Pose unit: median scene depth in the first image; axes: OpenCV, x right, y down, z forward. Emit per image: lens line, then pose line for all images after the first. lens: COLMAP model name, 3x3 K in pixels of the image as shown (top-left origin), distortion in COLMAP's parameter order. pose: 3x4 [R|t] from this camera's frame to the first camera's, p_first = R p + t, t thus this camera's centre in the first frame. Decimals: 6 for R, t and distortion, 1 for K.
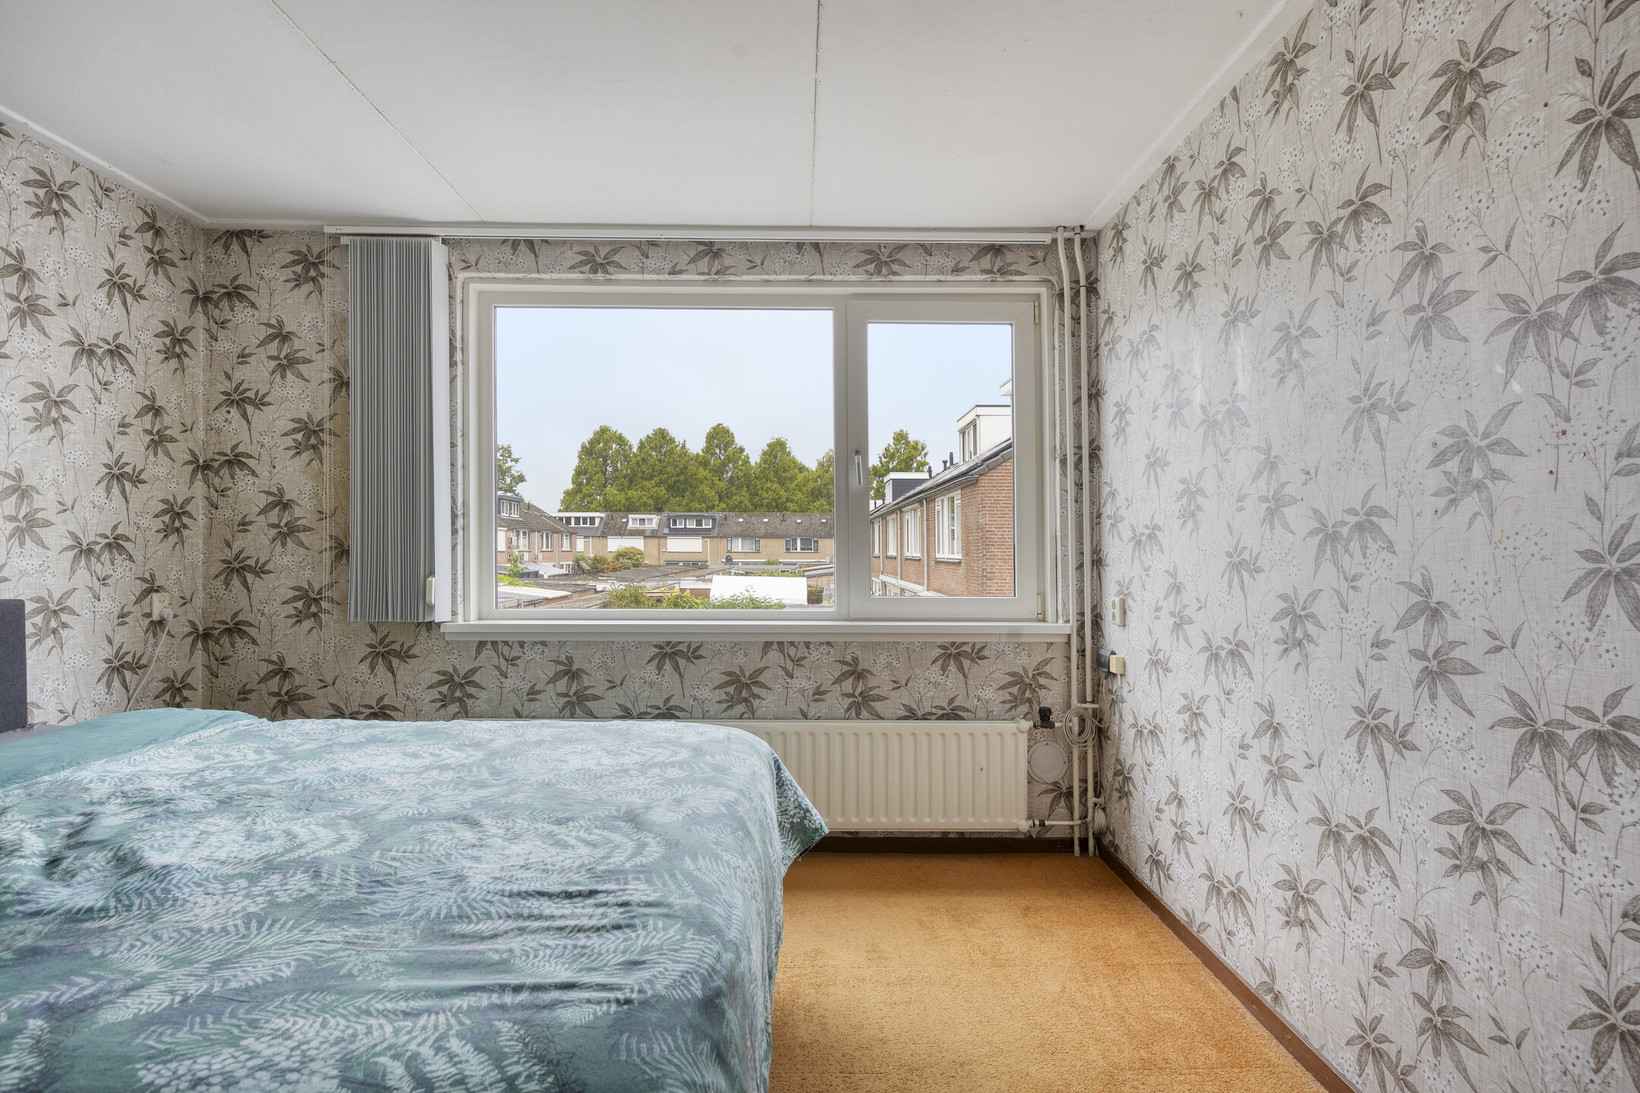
lens RADIAL K [[895.5, 0, 818.7], [0, 895.5, 541.7], [0, 0, 1]] dist [-0.003594, -0.002464]
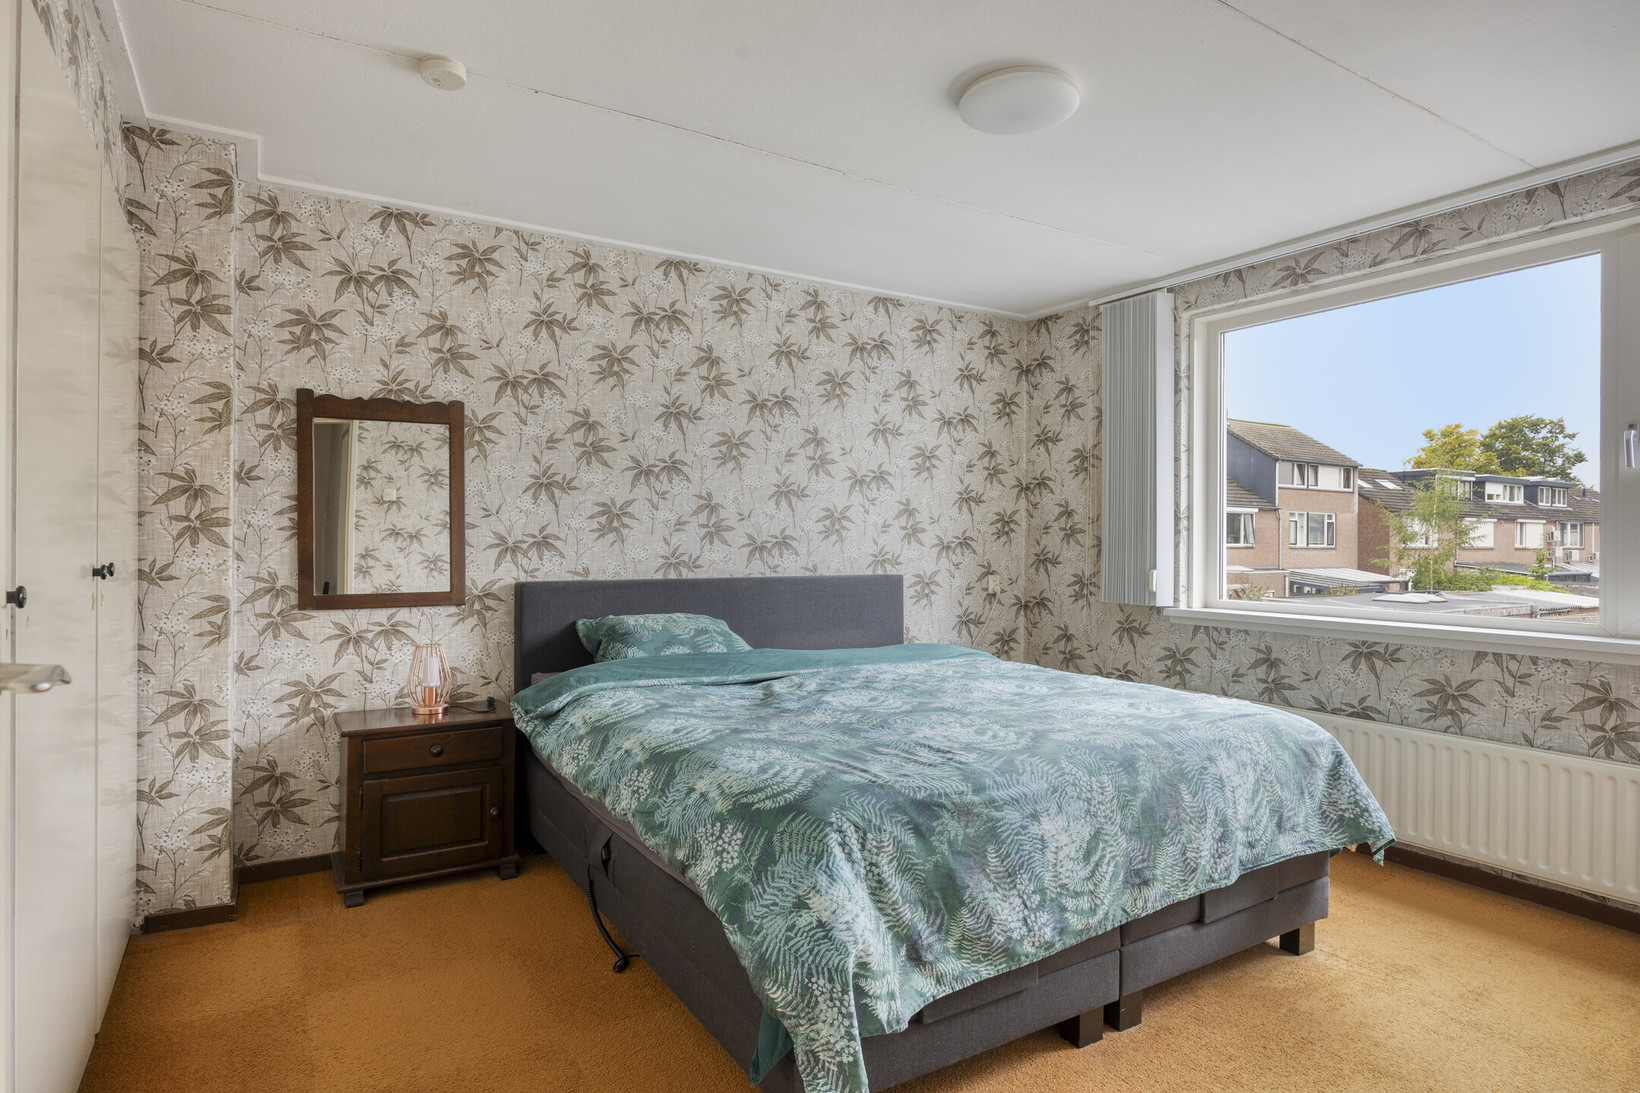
lens RADIAL K [[895.5, 0, 816.7], [0, 895.5, 546.7], [0, 0, 1]] dist [-0.003594, -0.002464]
pose [[0.512393, 0.004066, -0.858741, 0.372961], [0.004597, 0.999961, 0.007477, -0.002932], [0.858739, -0.007779, 0.512355, -0.024650]]
